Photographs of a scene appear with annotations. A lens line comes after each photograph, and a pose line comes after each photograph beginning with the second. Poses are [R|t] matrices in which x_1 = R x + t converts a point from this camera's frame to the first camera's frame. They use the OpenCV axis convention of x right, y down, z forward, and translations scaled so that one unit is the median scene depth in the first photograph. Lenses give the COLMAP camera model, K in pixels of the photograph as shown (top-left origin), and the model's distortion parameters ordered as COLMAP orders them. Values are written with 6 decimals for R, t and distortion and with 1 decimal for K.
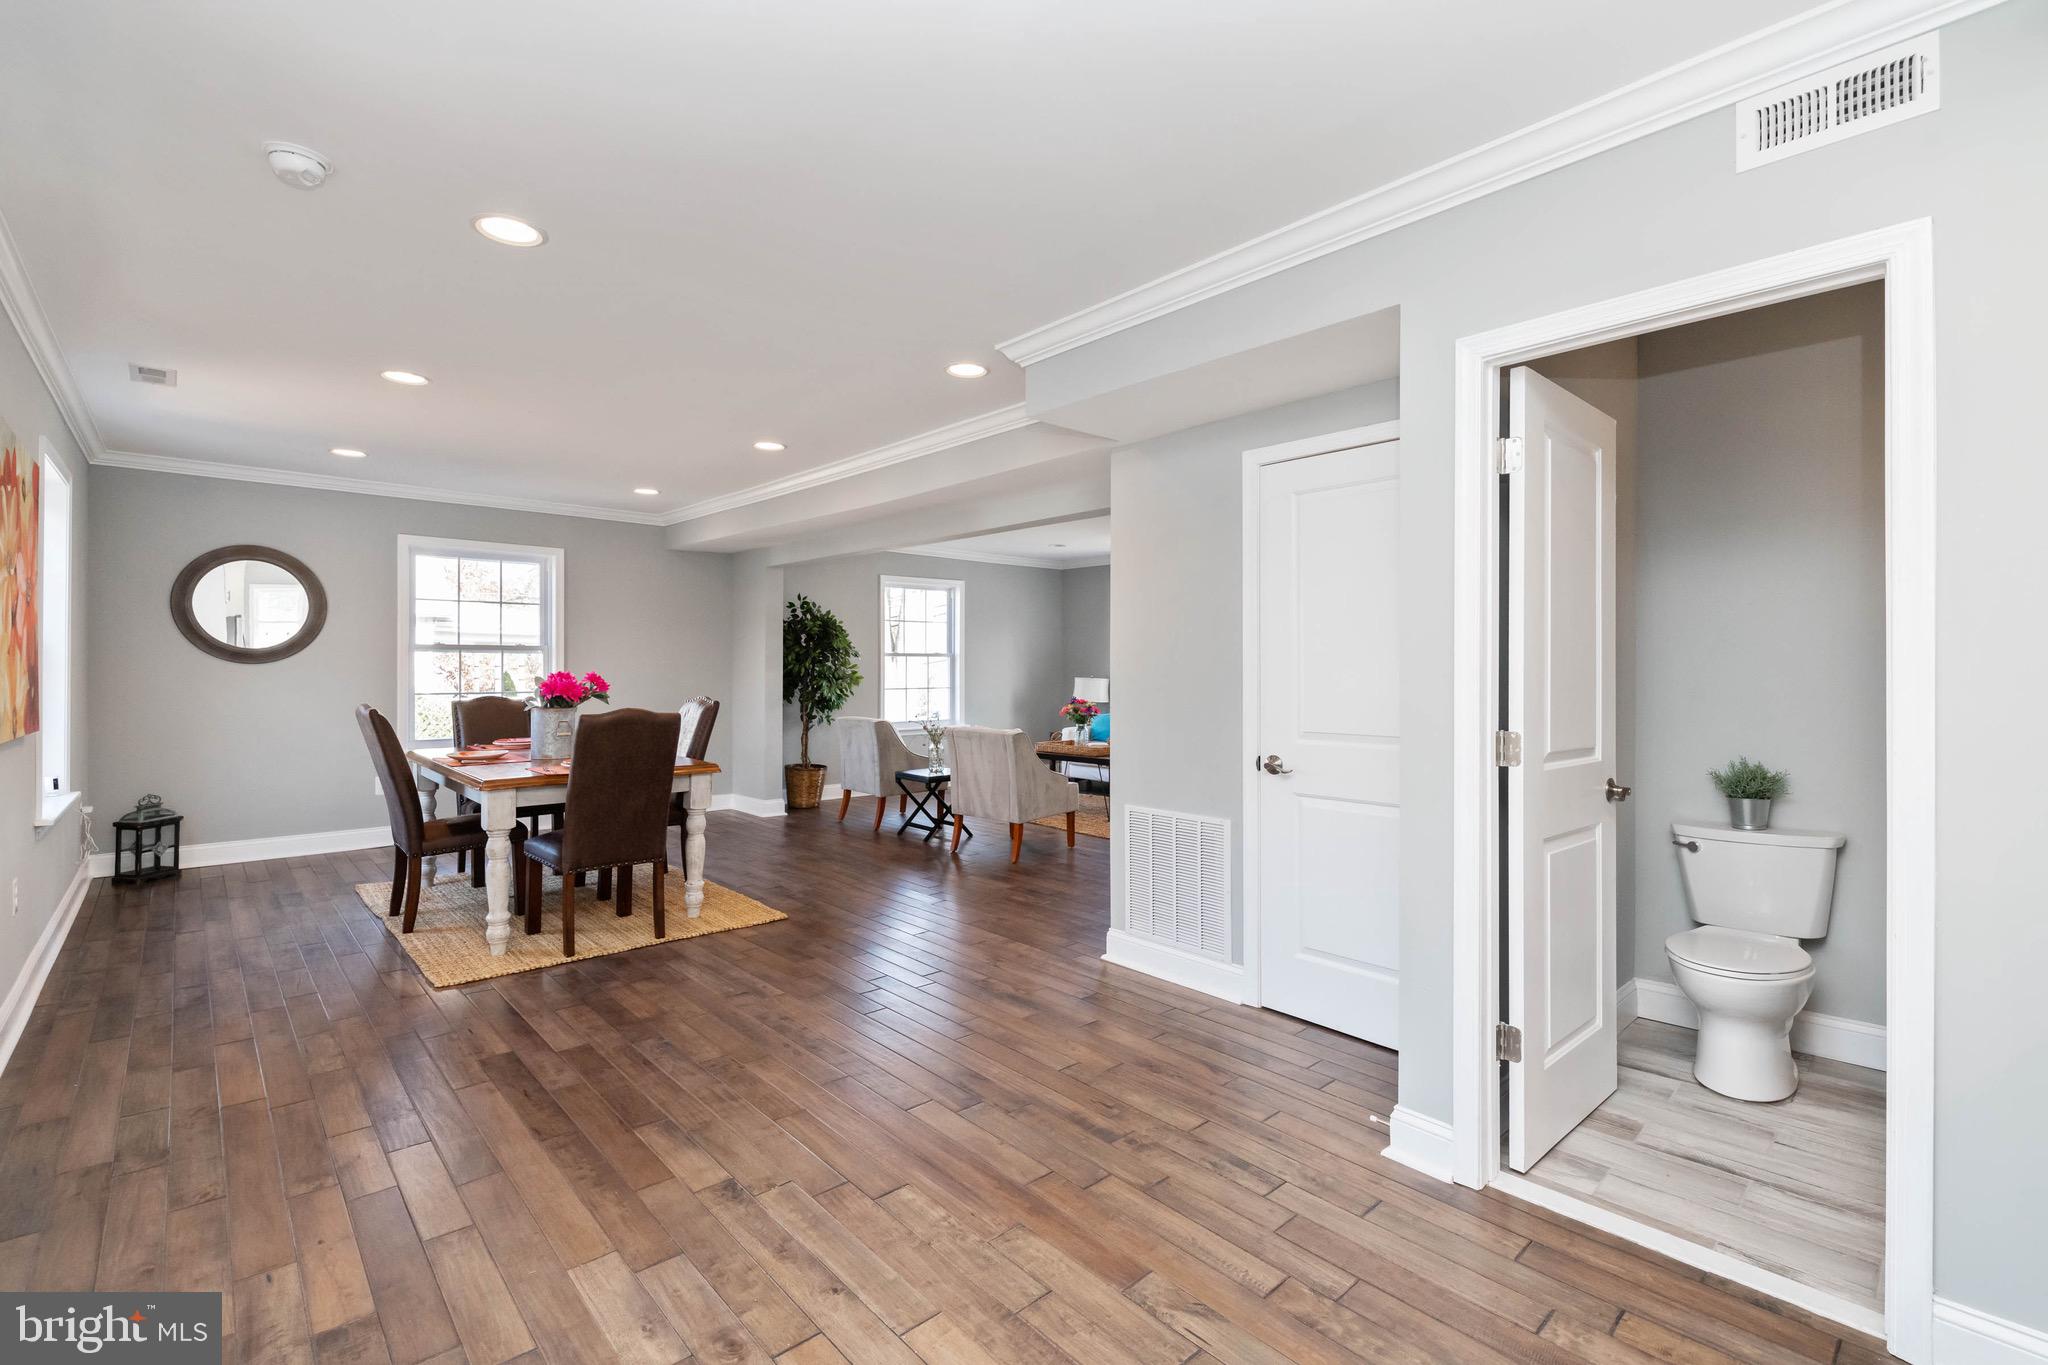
lens RADIAL K [[914.6, 0, 1006.5], [0, 914.6, 670.4], [0, 0, 1]] dist [0.006482, -0.005128]
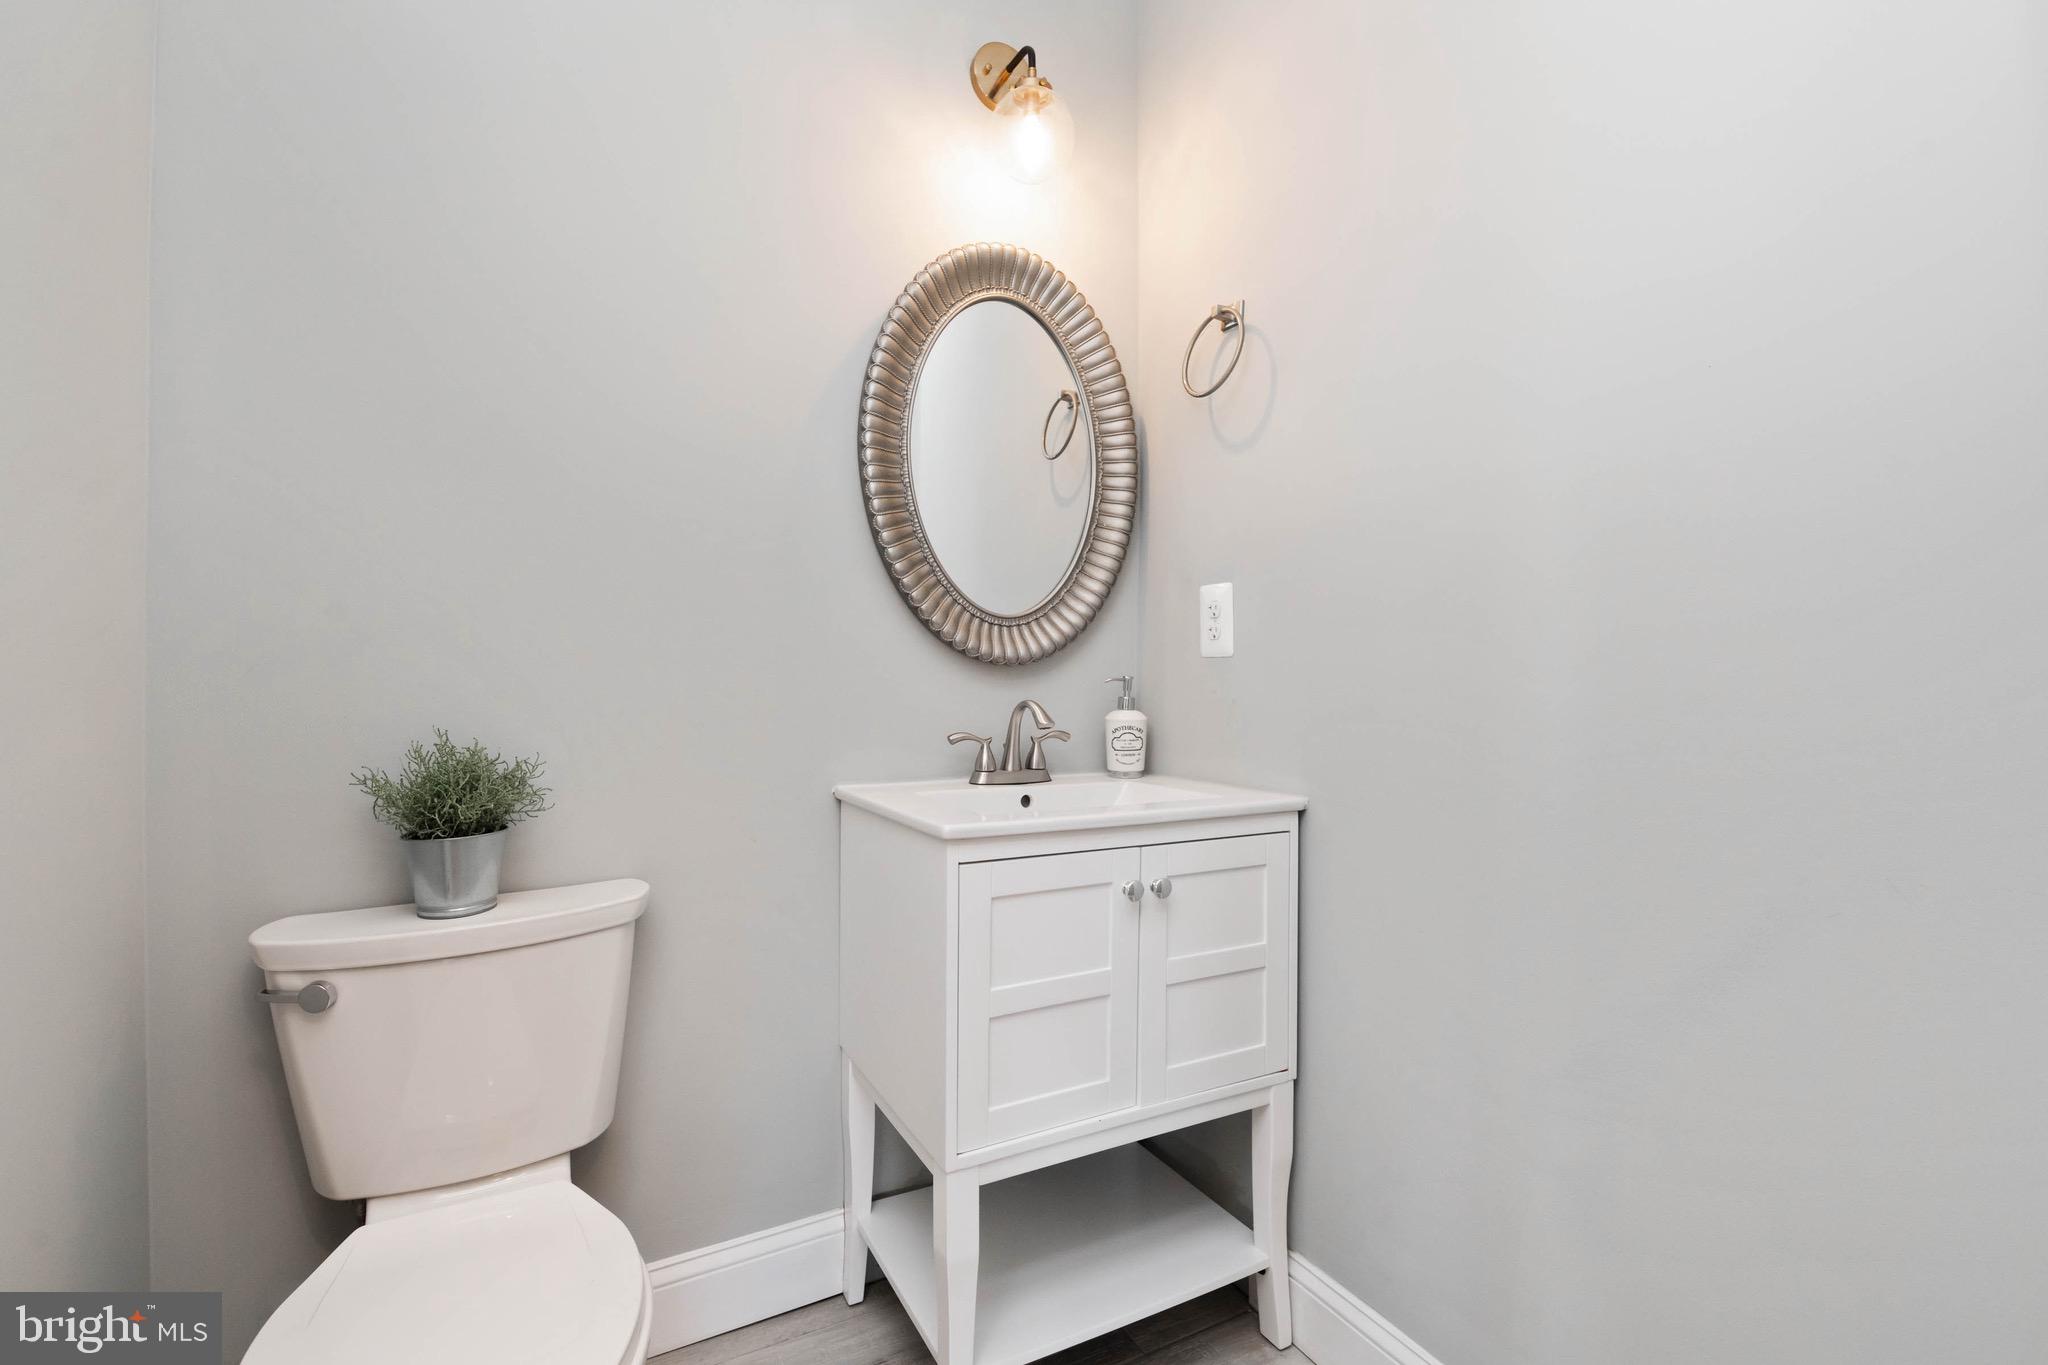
lens RADIAL K [[914.6, 0, 1021.0], [0, 914.6, 678.1], [0, 0, 1]] dist [0.006482, -0.005128]
pose [[0.255112, -0.000607, 0.966911, 0.482936], [-0.000619, 0.999999, 0.000791, 0.071171], [-0.966911, -0.000801, 0.255111, 0.655161]]
